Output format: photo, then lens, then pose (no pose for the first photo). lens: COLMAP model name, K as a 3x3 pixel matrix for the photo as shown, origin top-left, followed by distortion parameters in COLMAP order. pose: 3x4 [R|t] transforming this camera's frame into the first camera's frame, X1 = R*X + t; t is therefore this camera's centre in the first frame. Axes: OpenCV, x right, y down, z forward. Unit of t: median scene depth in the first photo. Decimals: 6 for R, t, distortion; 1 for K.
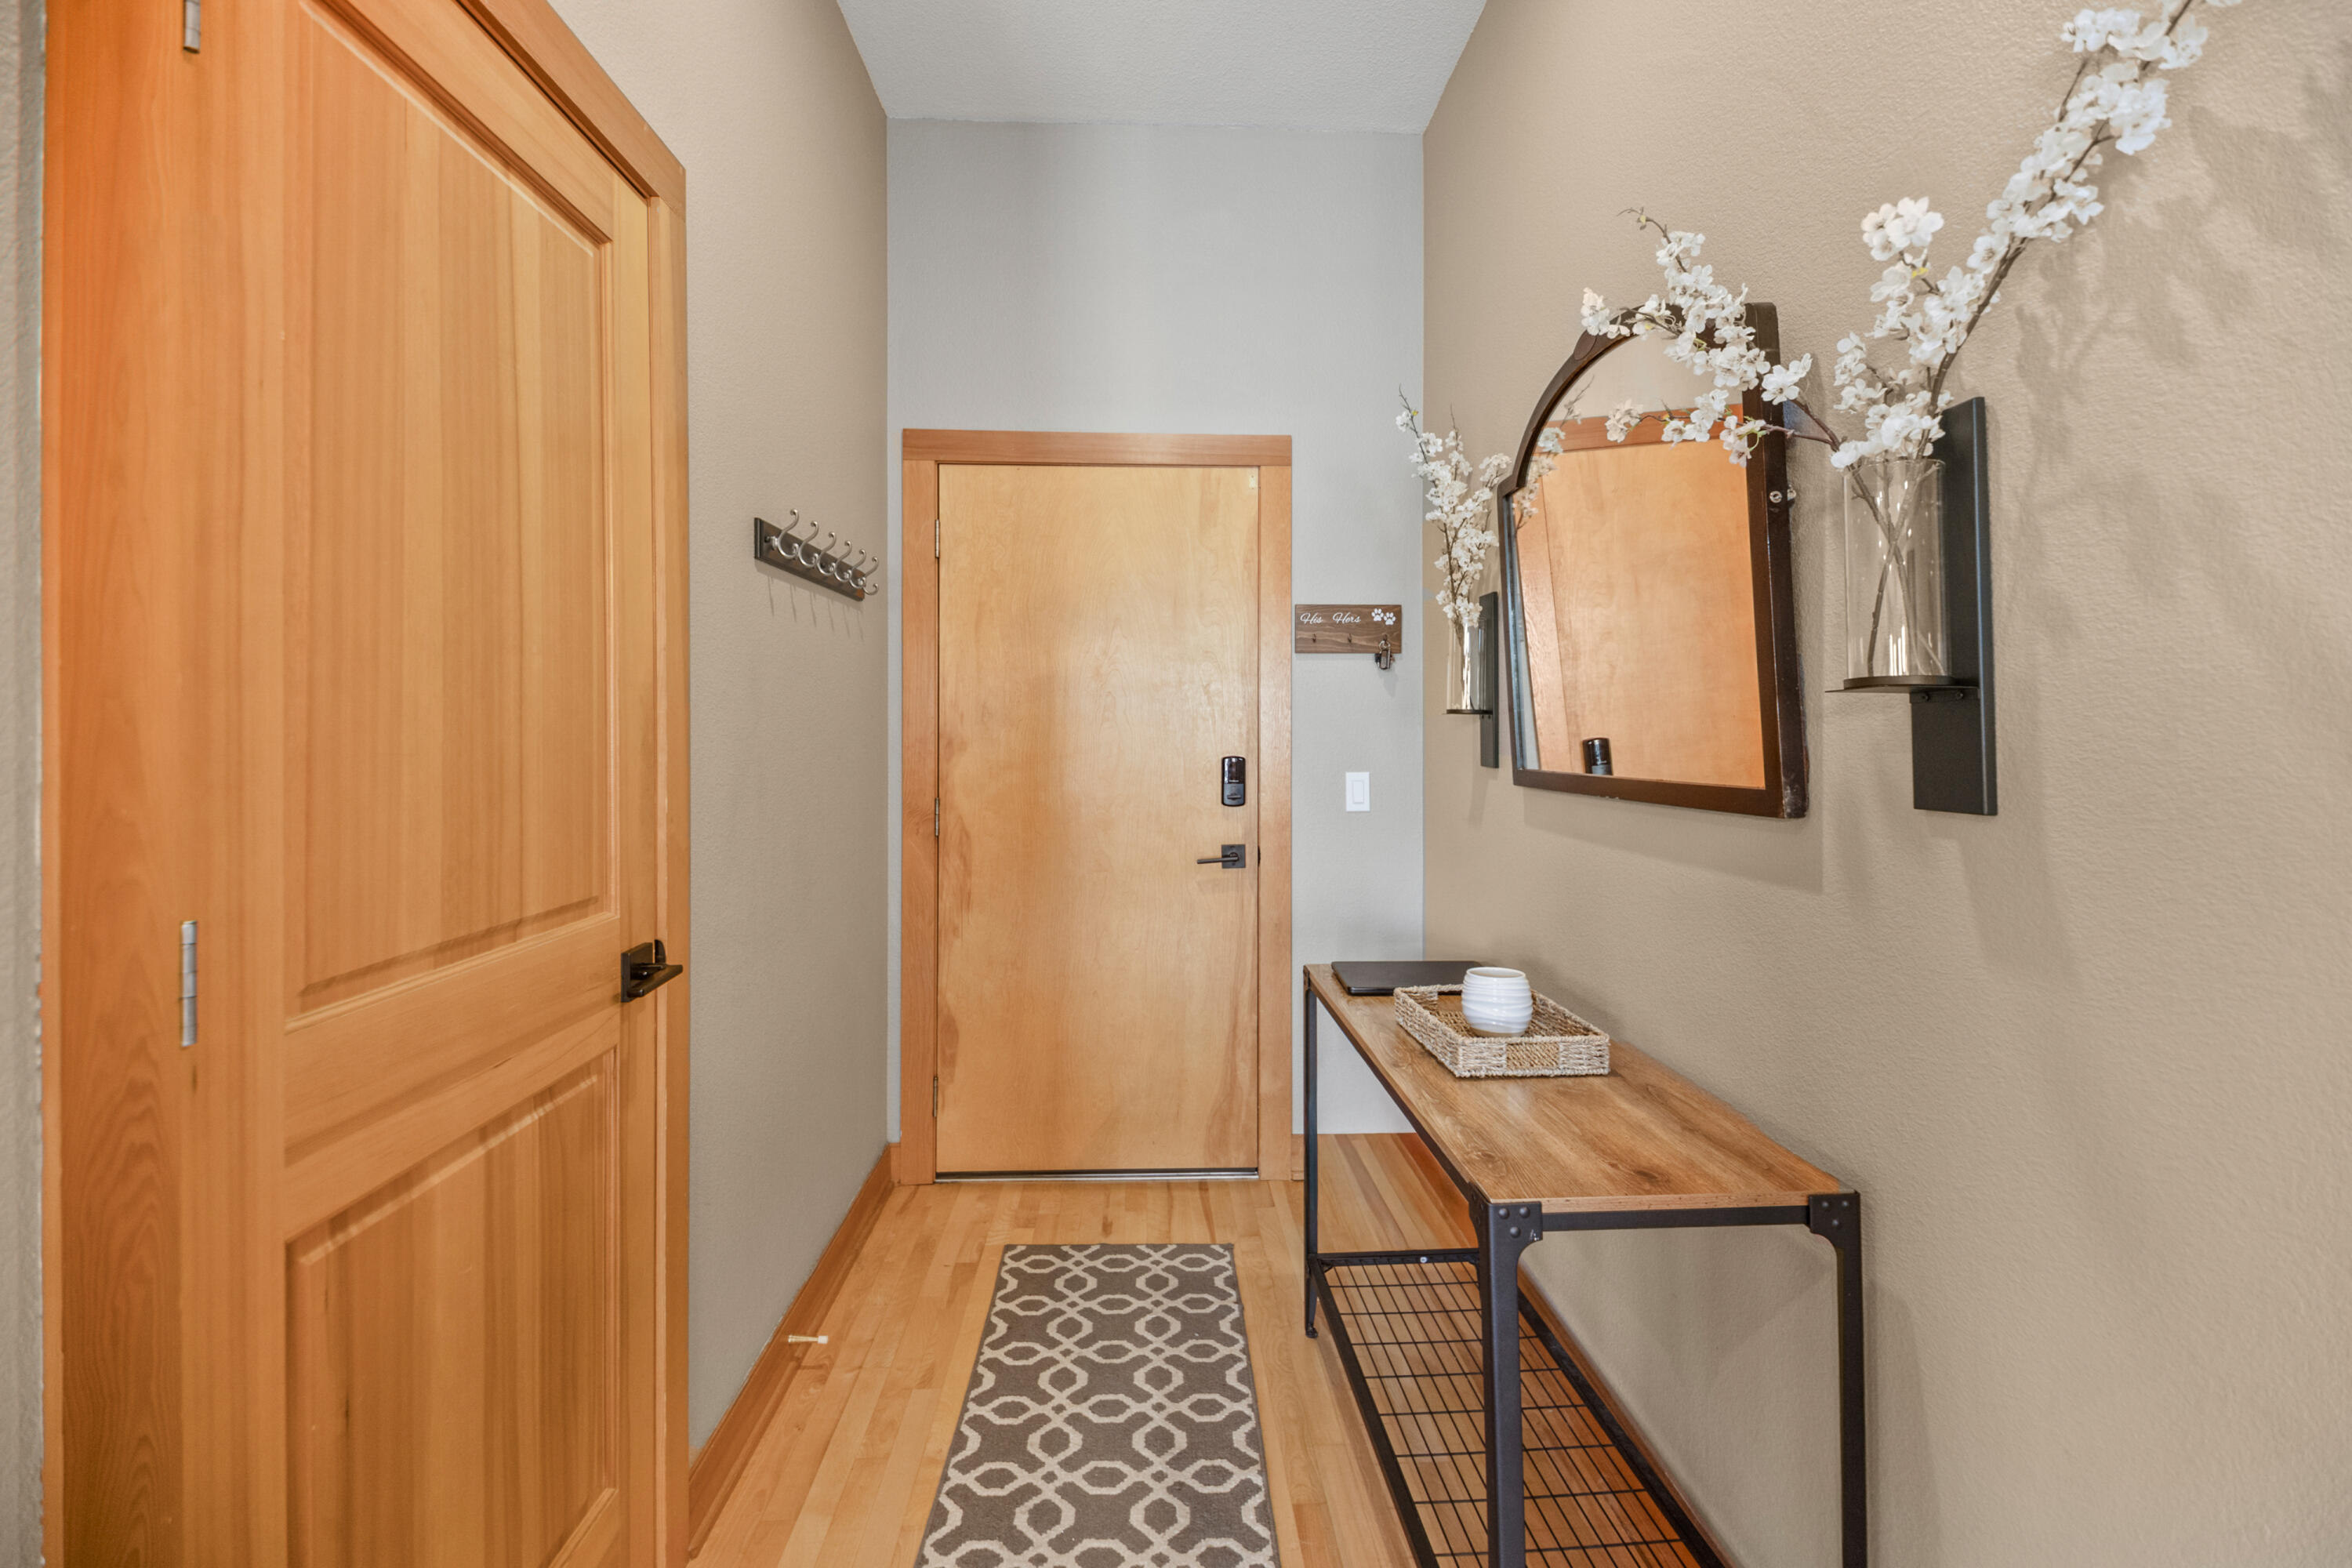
lens RADIAL K [[1031.2, 0, 1185.7], [0, 1031.2, 716.6], [0, 0, 1]] dist [0.031557, -0.018153]
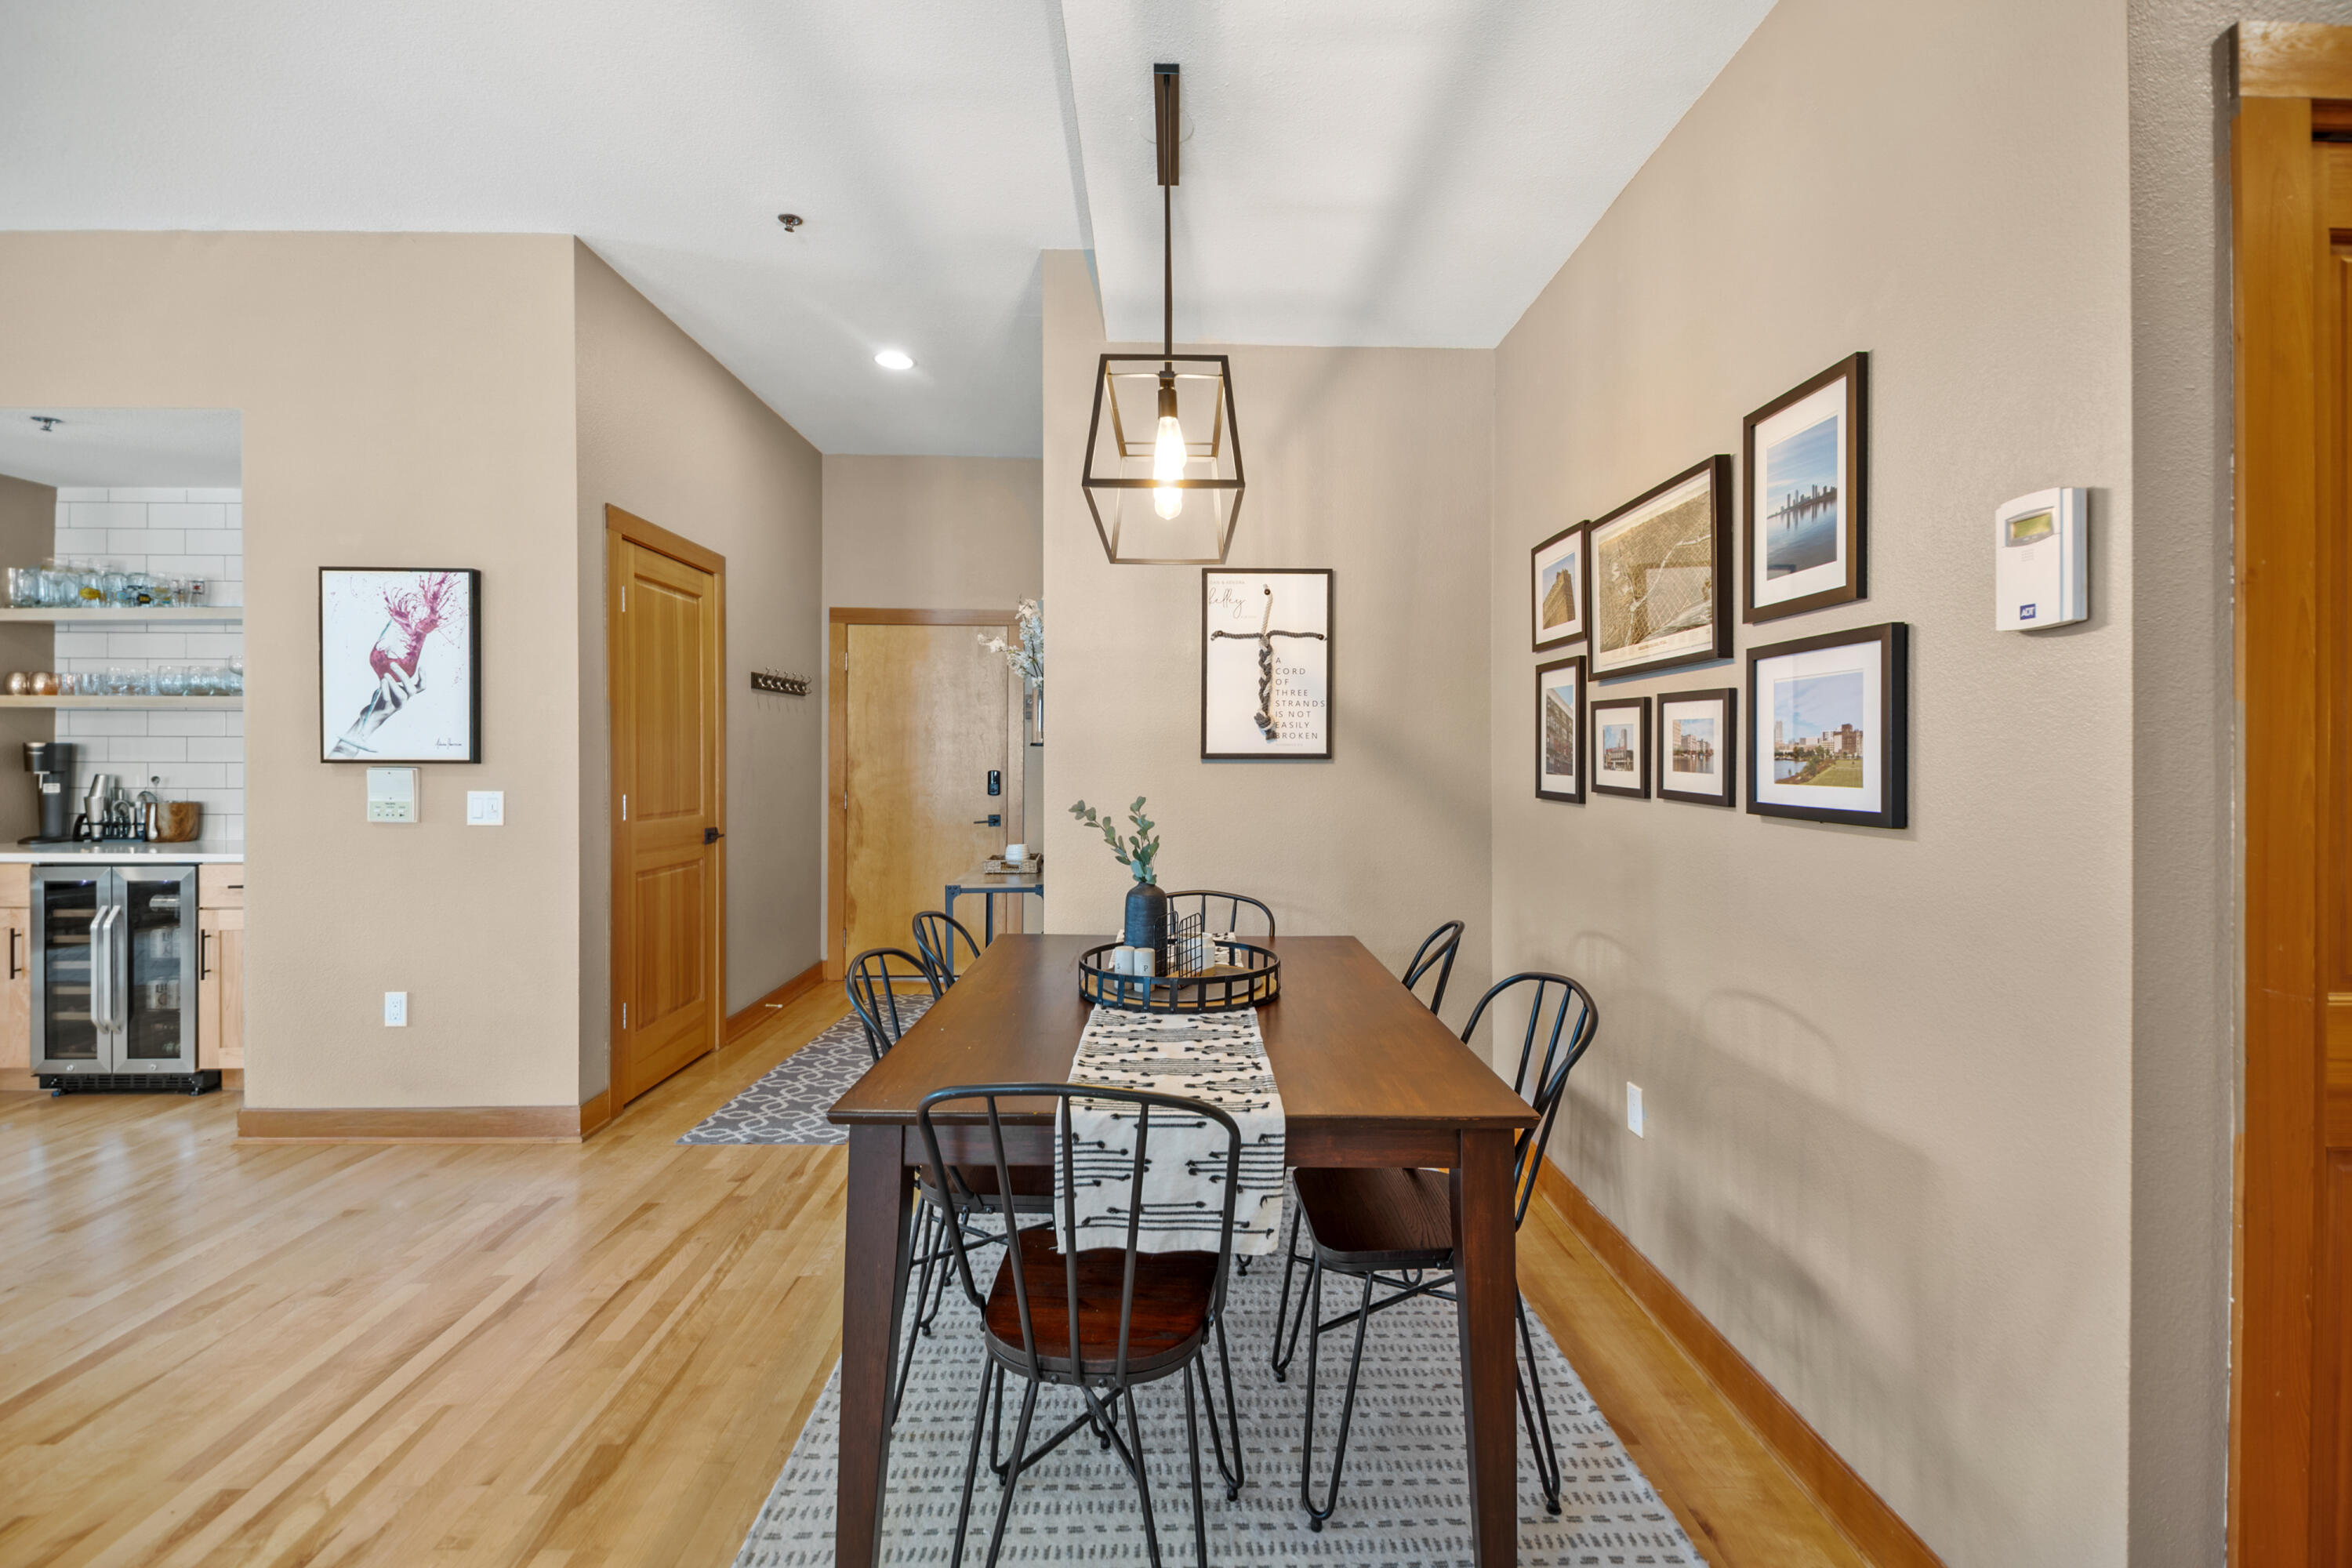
lens RADIAL K [[1031.2, 0, 1180.8], [0, 1031.2, 750.7], [0, 0, 1]] dist [0.031557, -0.018153]
pose [[0.999647, 0.002544, -0.026448, 0.464140], [-0.002448, 0.999990, 0.003645, -0.008087], [0.026457, -0.003579, 0.999644, -0.996007]]
